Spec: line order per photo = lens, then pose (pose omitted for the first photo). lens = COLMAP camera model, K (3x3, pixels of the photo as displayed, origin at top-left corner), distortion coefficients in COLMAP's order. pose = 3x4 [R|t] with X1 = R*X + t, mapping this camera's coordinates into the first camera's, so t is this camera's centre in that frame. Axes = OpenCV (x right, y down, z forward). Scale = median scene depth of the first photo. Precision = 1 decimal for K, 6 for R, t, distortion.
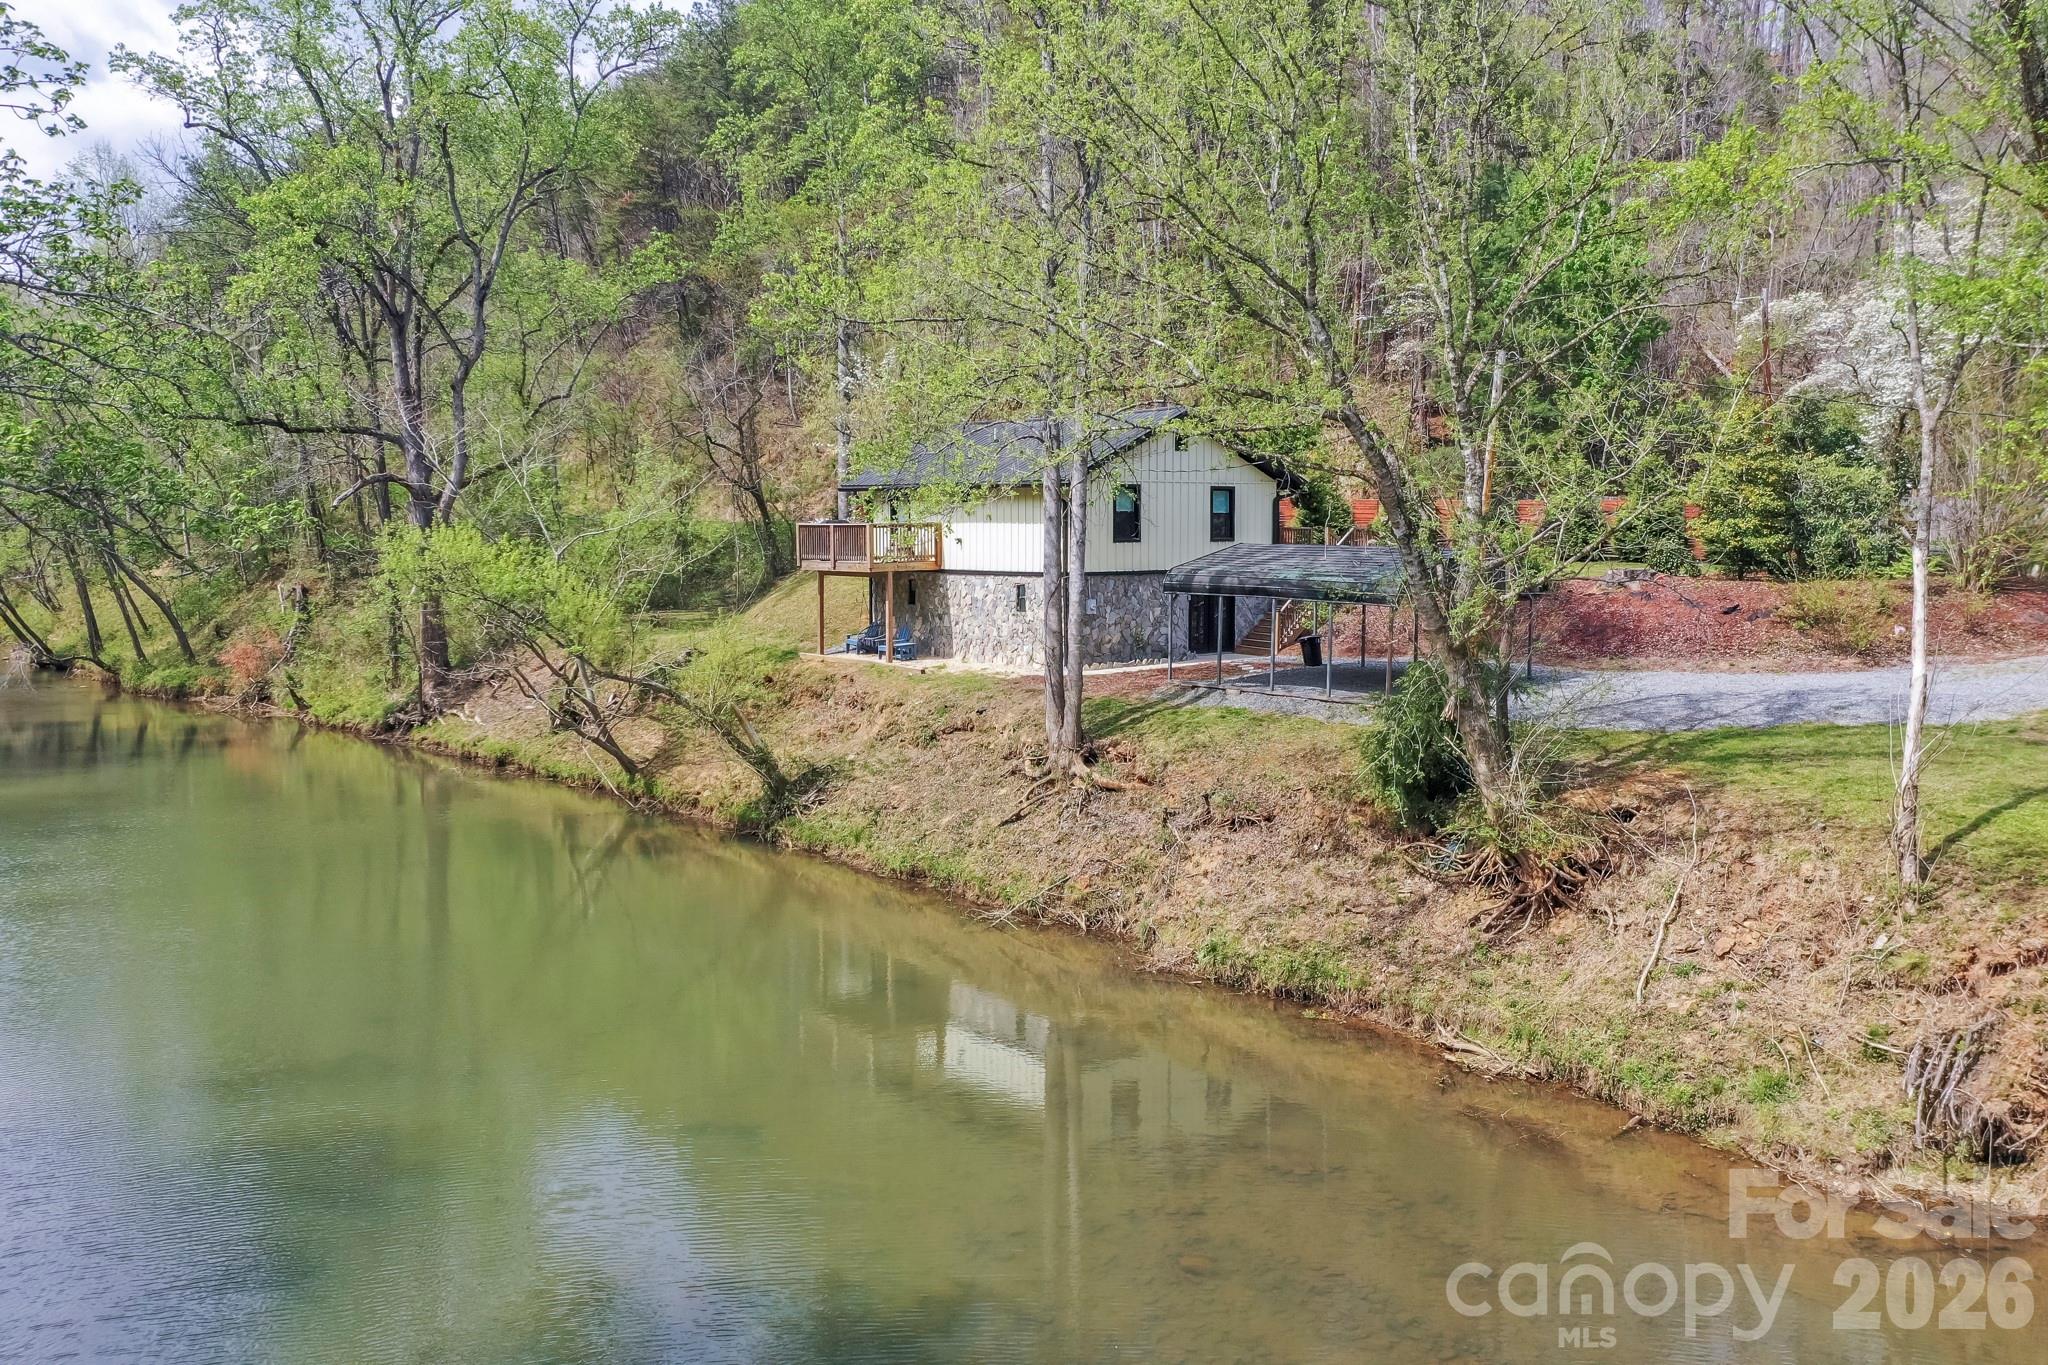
lens RADIAL K [[1790.6, 0, 1072.7], [0, 1790.6, 641.6], [0, 0, 1]] dist [0.017997, 0.004204]
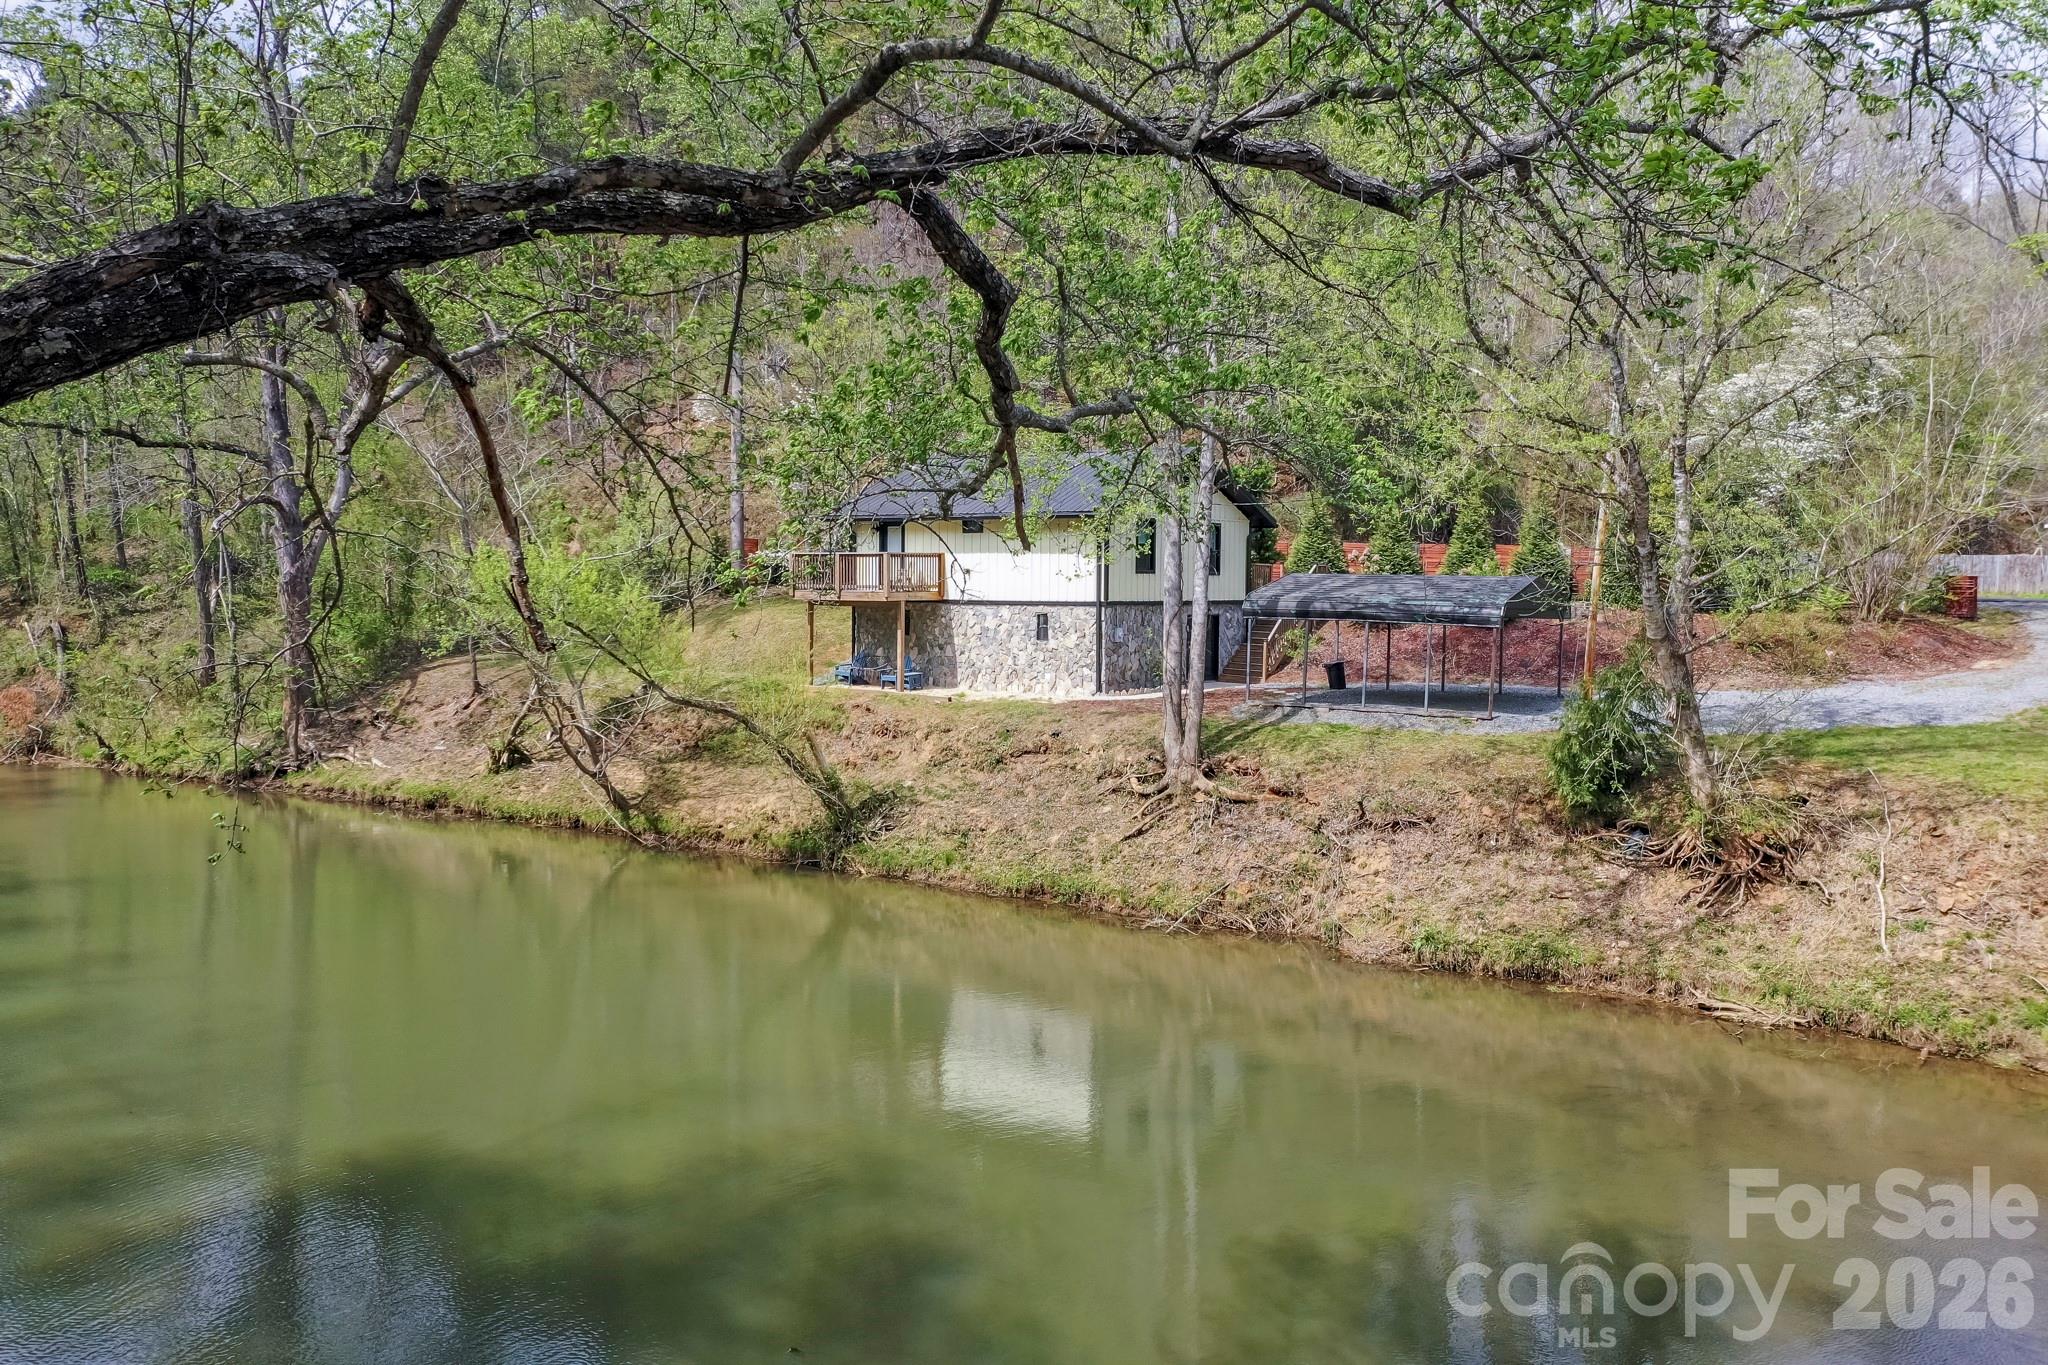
lens RADIAL K [[1790.6, 0, 1100.5], [0, 1790.6, 650.0], [0, 0, 1]] dist [0.017997, 0.004204]
pose [[0.964137, 0.000894, 0.265402, -0.299129], [0.007255, 0.999532, -0.029724, 0.021753], [-0.265304, 0.030583, 0.963680, 0.006408]]
